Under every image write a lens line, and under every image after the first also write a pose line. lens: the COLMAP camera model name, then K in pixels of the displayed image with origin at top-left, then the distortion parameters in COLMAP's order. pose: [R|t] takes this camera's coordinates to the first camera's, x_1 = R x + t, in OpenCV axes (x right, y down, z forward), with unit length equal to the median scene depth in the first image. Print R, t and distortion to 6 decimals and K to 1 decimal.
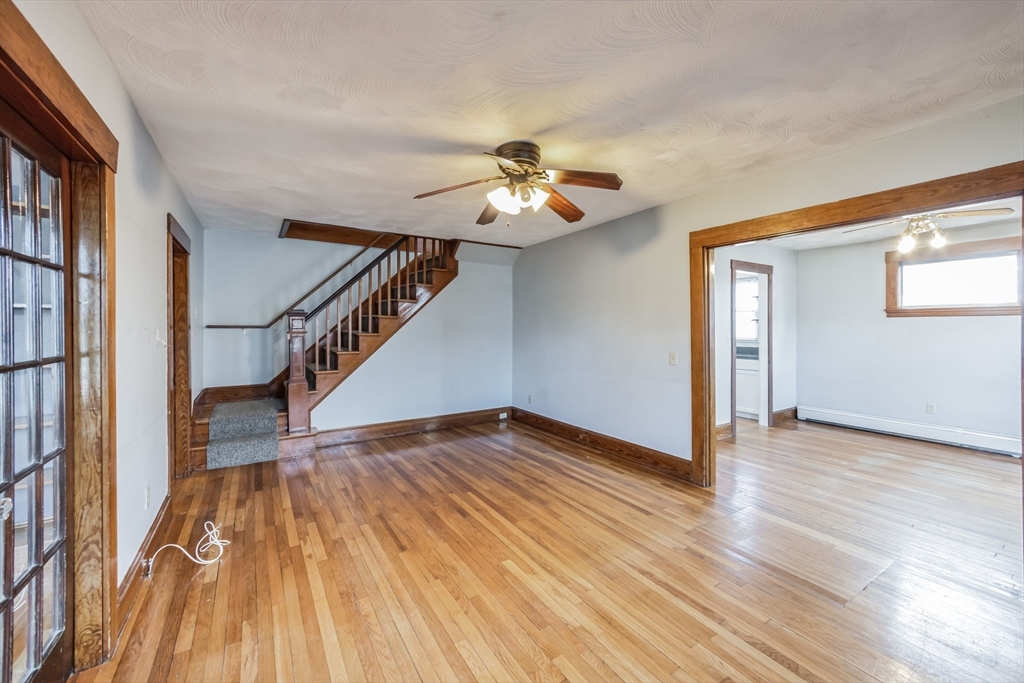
lens RADIAL K [[403.2, 0, 513.9], [0, 403.2, 324.9], [0, 0, 1]] dist [0.011243, -0.000099]
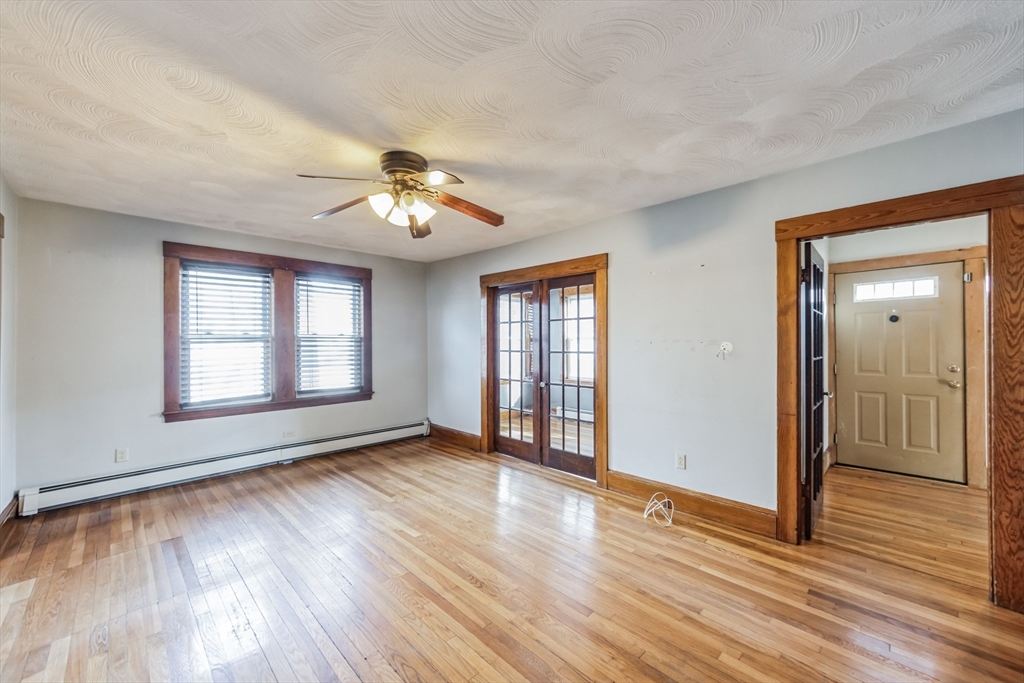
lens RADIAL K [[400.1, 0, 512.0], [0, 400.1, 341.5], [0, 0, 1]] dist [0.000940, 0.000089]
pose [[-0.978290, 0.004544, -0.207191, -0.032216], [0.005337, 0.999980, -0.003269, 0.009323], [0.207172, -0.004304, -0.978295, 1.459481]]
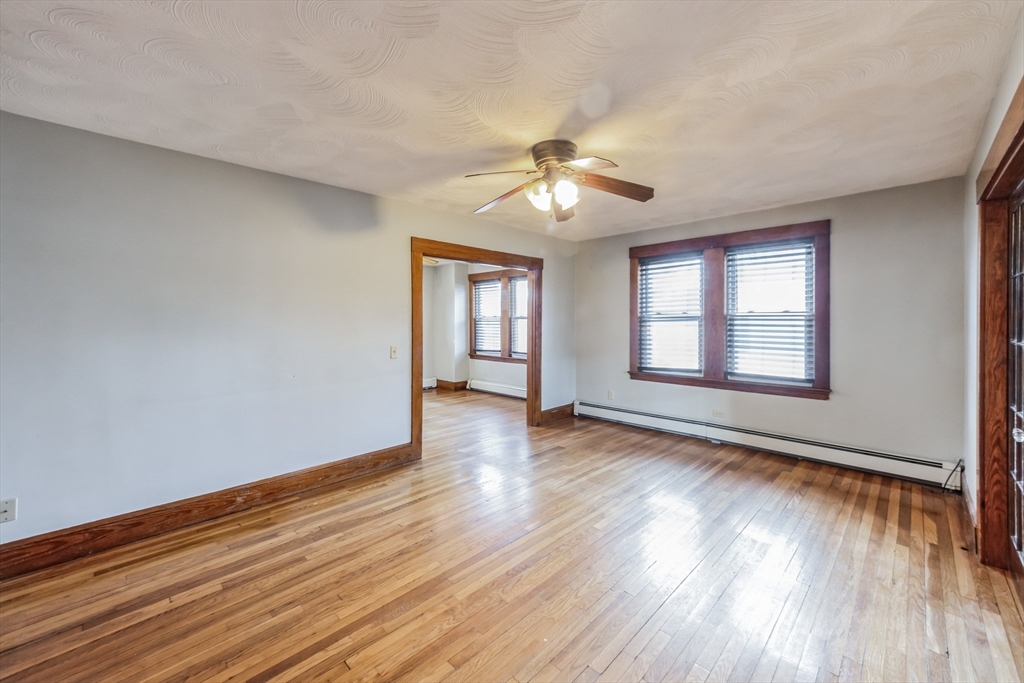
lens RADIAL K [[403.2, 0, 513.9], [0, 403.2, 324.9], [0, 0, 1]] dist [0.011243, -0.000099]
pose [[-0.210933, -0.008699, 0.977462, -0.704959], [0.000126, 0.999960, 0.008927, 0.004490], [-0.977500, 0.002007, -0.210924, 0.962602]]
